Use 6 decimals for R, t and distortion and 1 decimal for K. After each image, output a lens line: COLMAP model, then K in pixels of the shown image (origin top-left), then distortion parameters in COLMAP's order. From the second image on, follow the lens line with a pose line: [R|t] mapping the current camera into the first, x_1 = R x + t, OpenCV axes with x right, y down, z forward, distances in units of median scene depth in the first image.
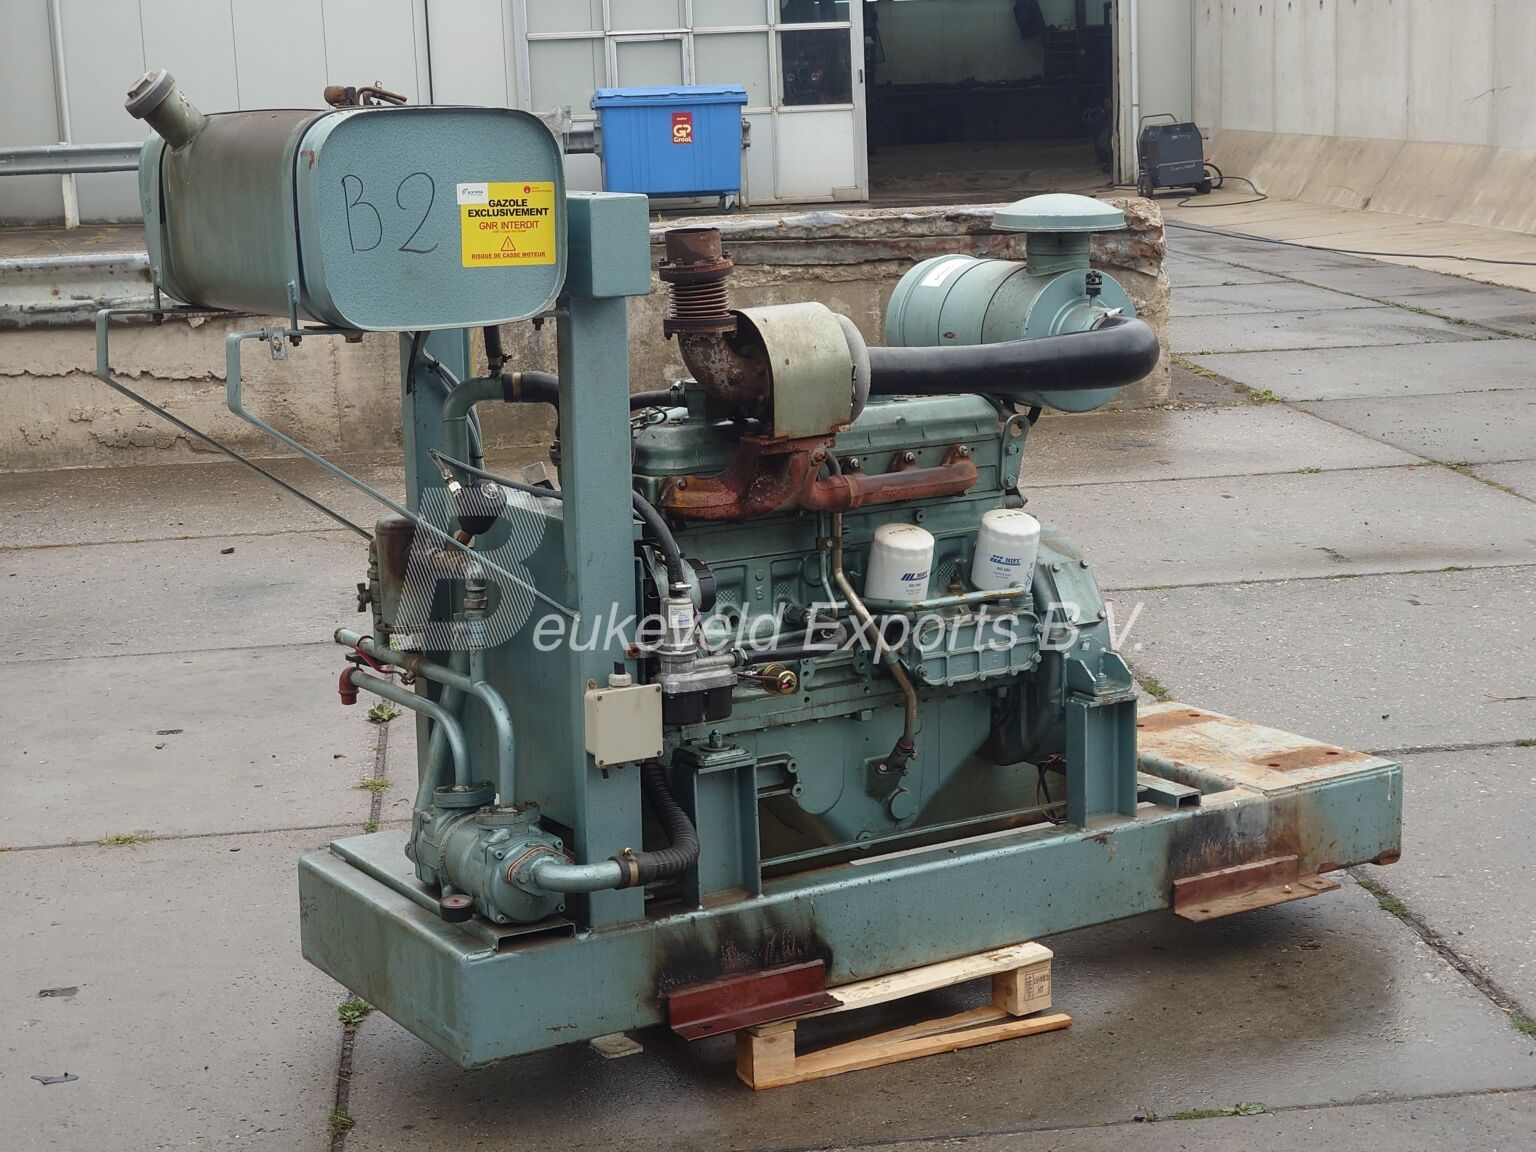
lens RADIAL K [[2649.0, 0, 766.2], [0, 2649.0, 576.8], [0, 0, 1]] dist [0.008136, 0.000000]
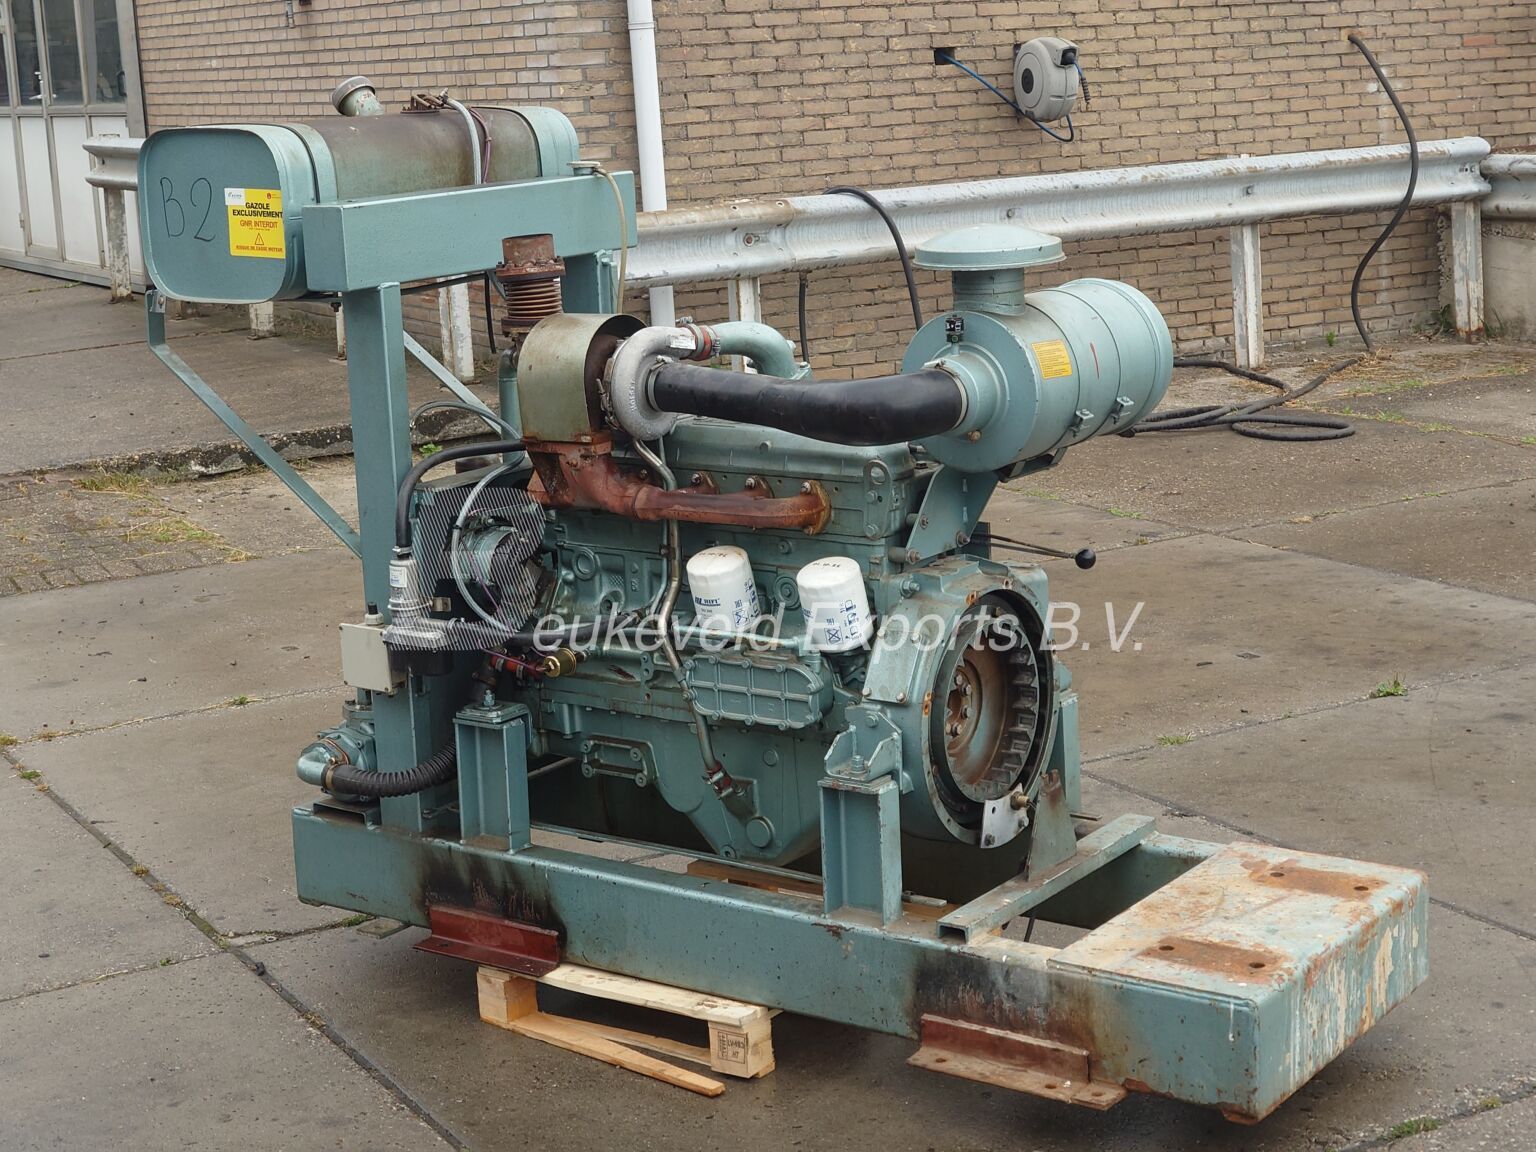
lens RADIAL K [[2649.0, 0, 801.3], [0, 2649.0, 495.5], [0, 0, 1]] dist [0.008136, 0.000000]
pose [[0.391812, 0.176189, -0.903017, 0.929969], [-0.136943, 0.981727, 0.132128, -0.169852], [0.909797, 0.071892, 0.408781, 0.609560]]
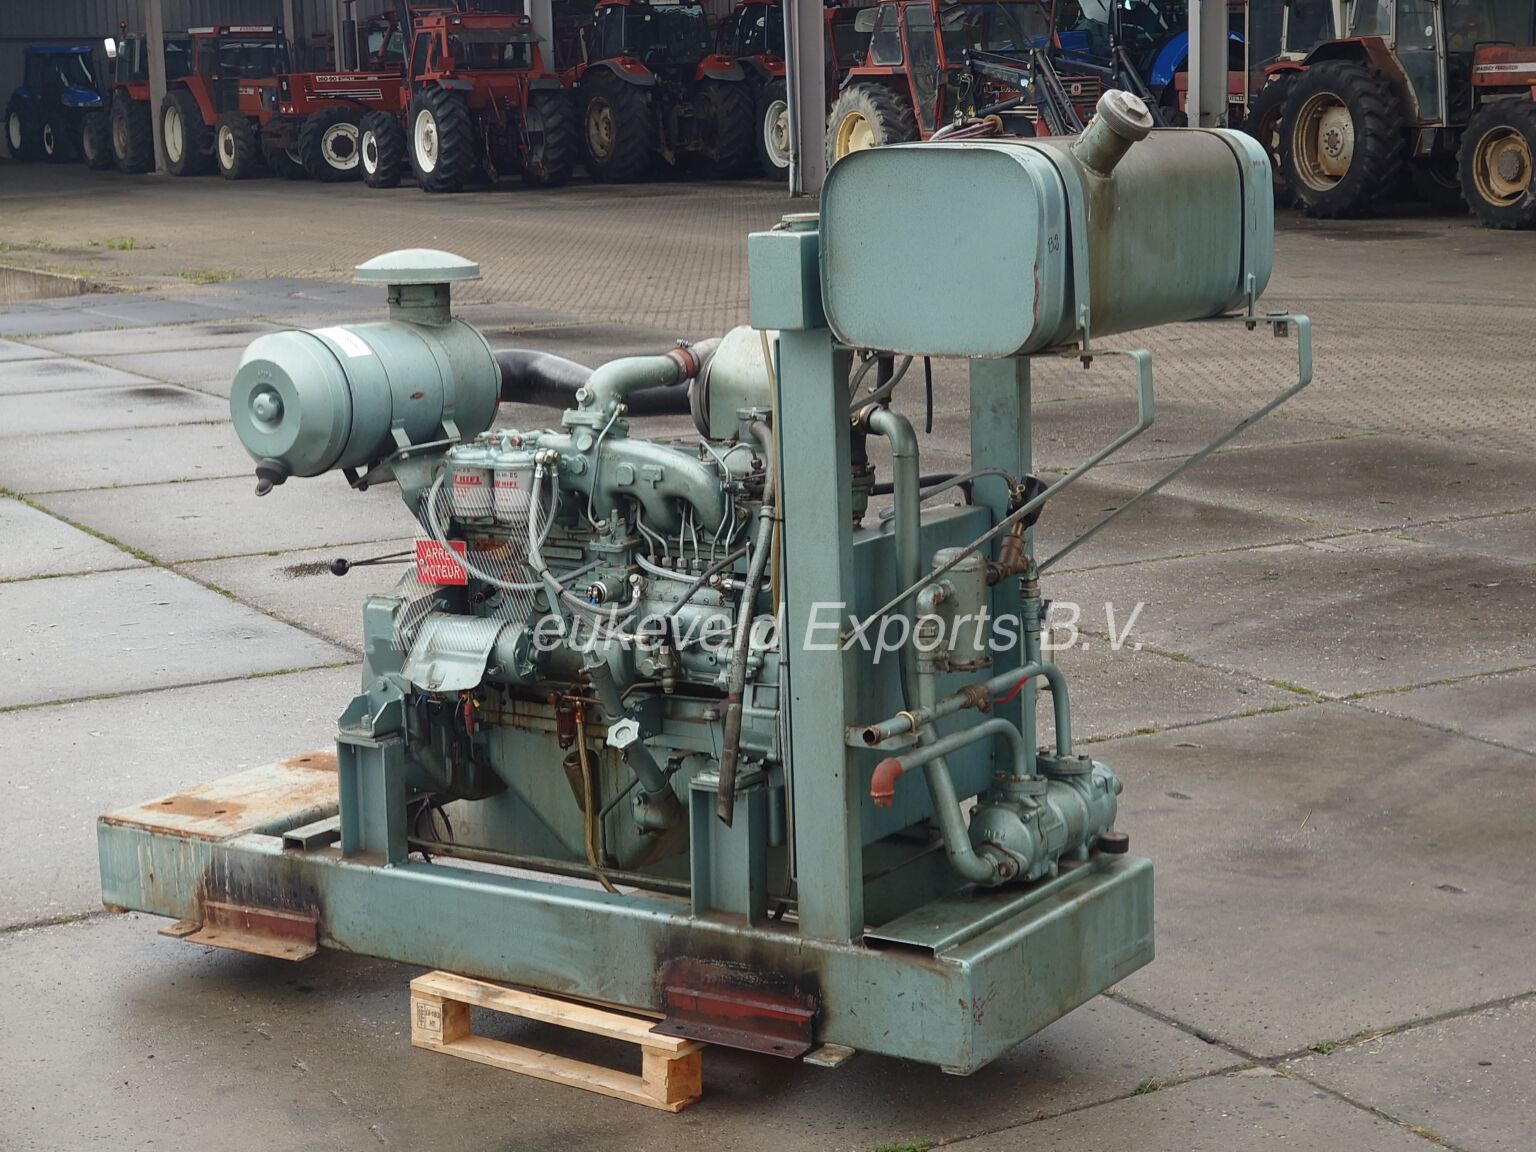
lens RADIAL K [[2649.0, 0, 767.0], [0, 2649.0, 588.2], [0, 0, 1]] dist [0.008136, 0.000000]
pose [[-0.406172, -0.126600, 0.904984, -0.934993], [0.201501, 0.953570, 0.223834, -0.230002], [-0.891303, 0.273271, -0.361804, 1.336214]]
